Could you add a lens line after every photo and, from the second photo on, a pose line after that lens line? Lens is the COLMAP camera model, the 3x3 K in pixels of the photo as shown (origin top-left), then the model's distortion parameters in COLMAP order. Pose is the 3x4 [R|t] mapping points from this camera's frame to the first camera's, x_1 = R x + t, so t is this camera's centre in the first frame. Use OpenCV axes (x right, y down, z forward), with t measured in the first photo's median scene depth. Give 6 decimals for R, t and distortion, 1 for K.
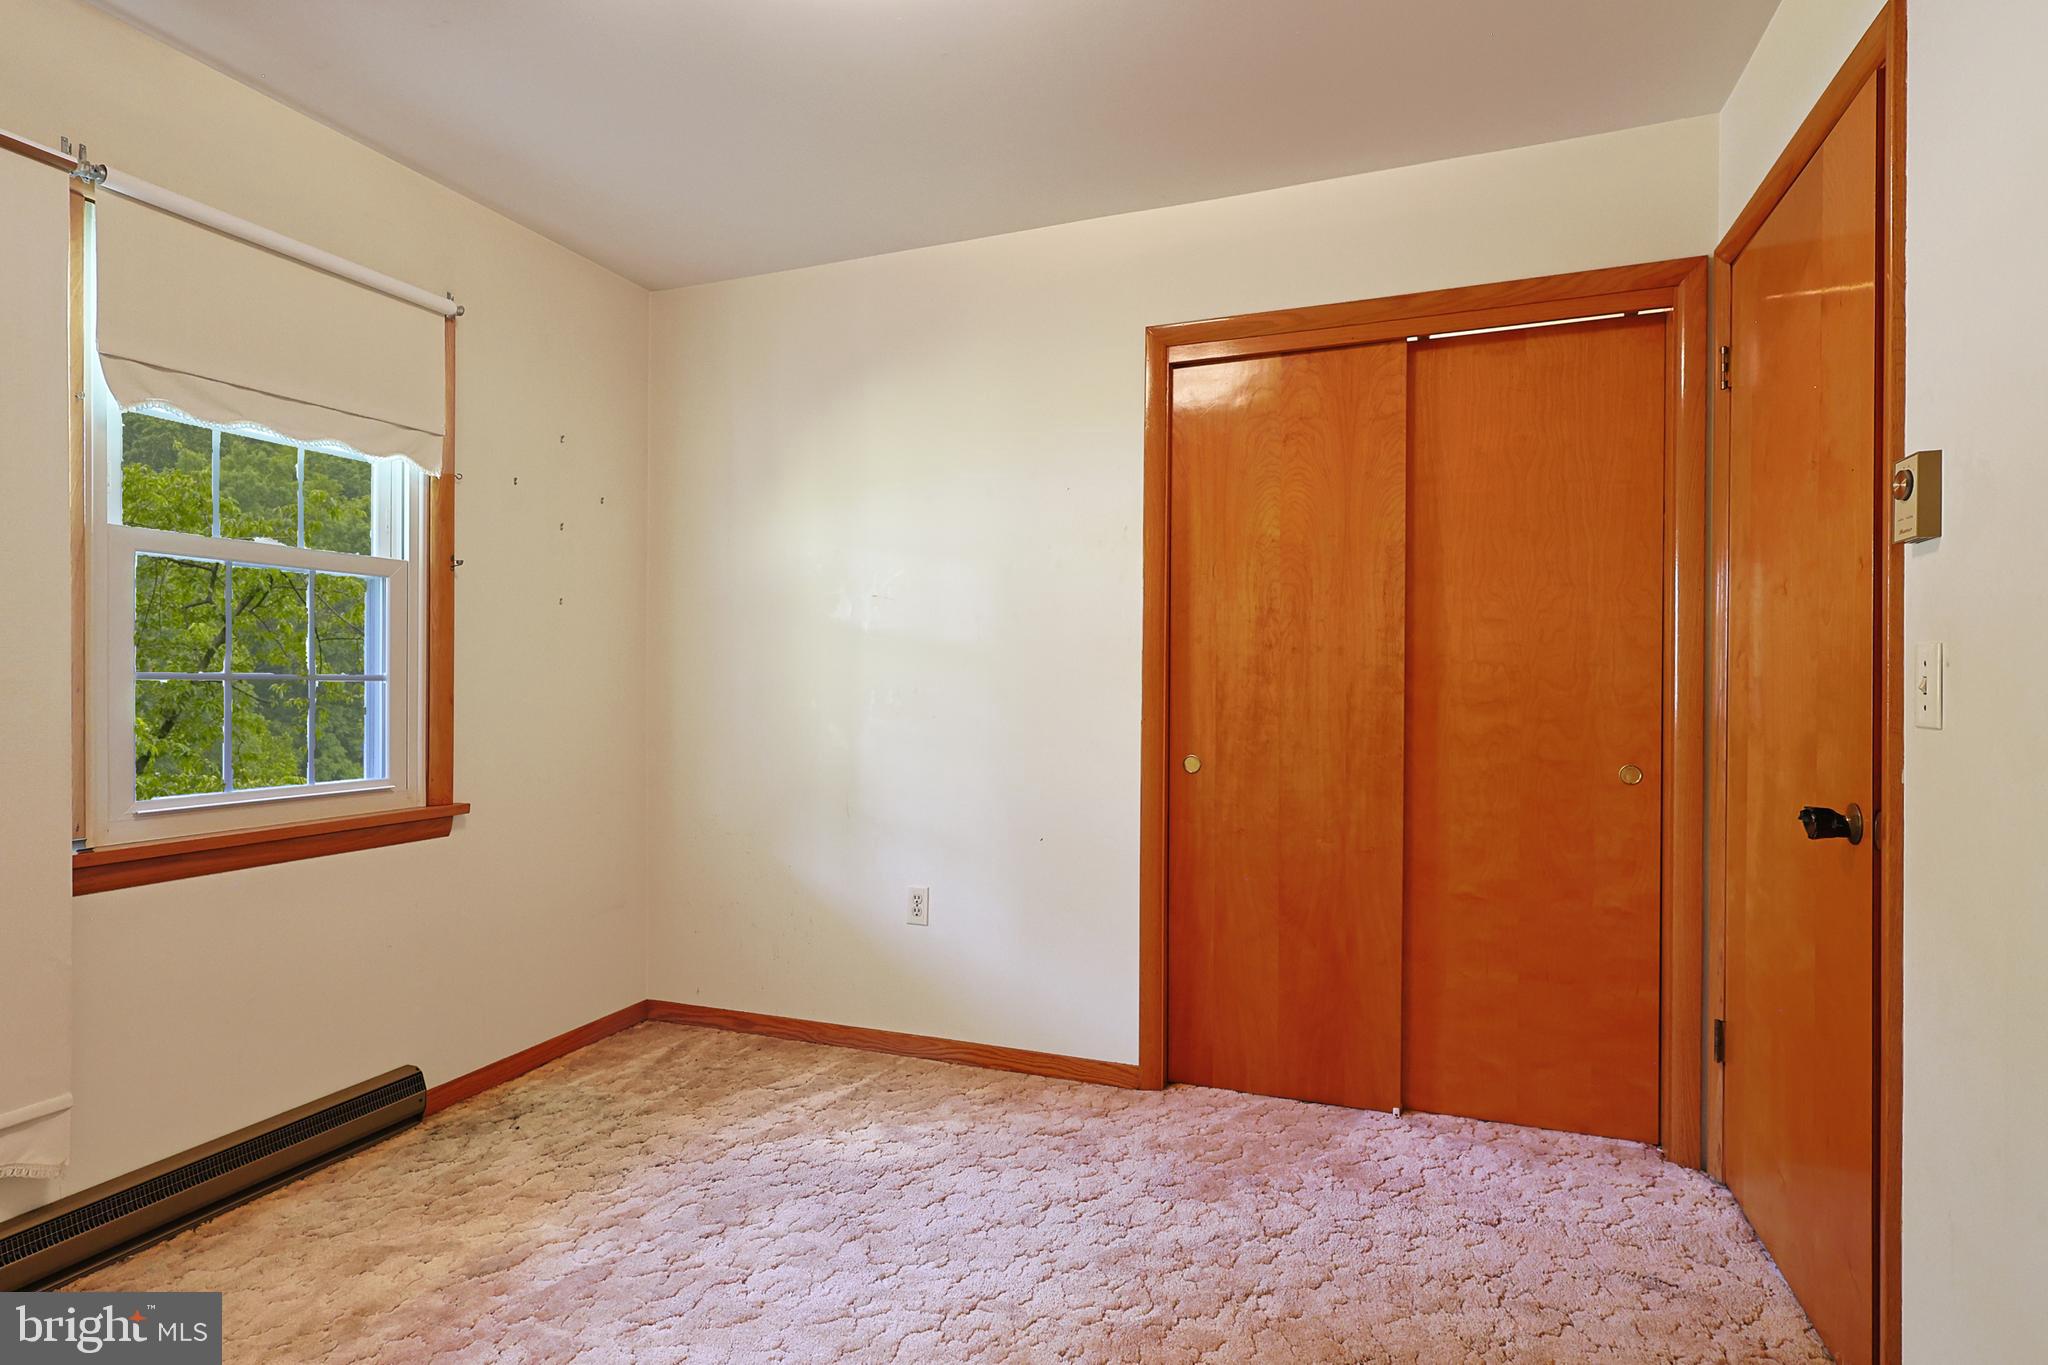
lens RADIAL K [[998.9, 0, 1032.0], [0, 998.9, 682.6], [0, 0, 1]] dist [0.002039, -0.000409]
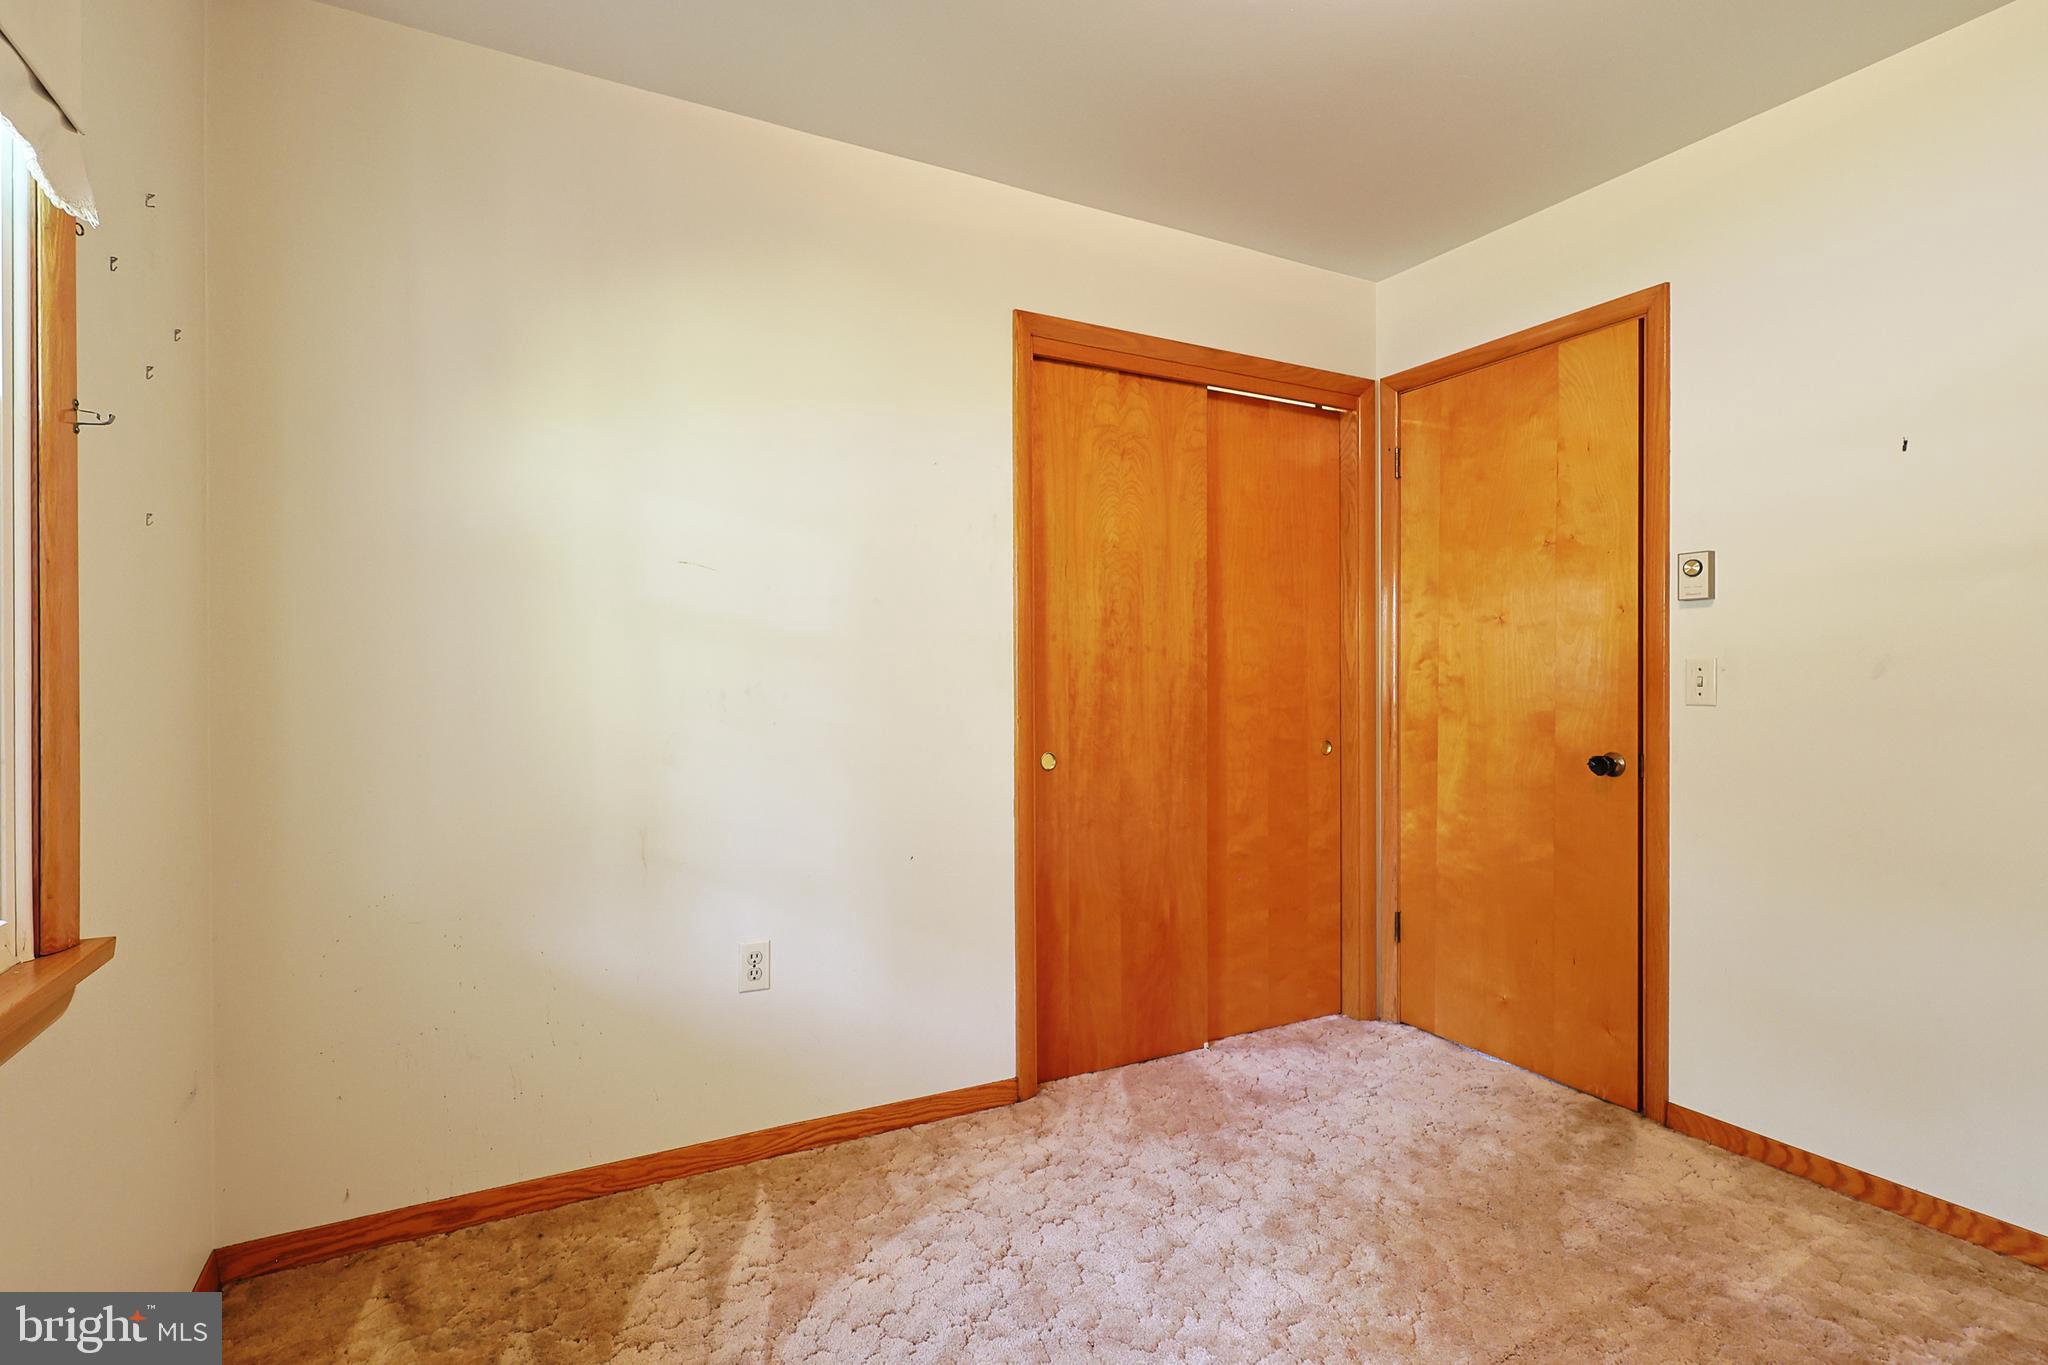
lens RADIAL K [[1004.4, 0, 1023.7], [0, 1004.4, 690.7], [0, 0, 1]] dist [0.000029, 0.000408]
pose [[0.659460, -0.007452, 0.751703, -0.635237], [-0.000408, 0.999947, 0.010270, 0.000826], [-0.751739, -0.007079, 0.659422, 0.371473]]
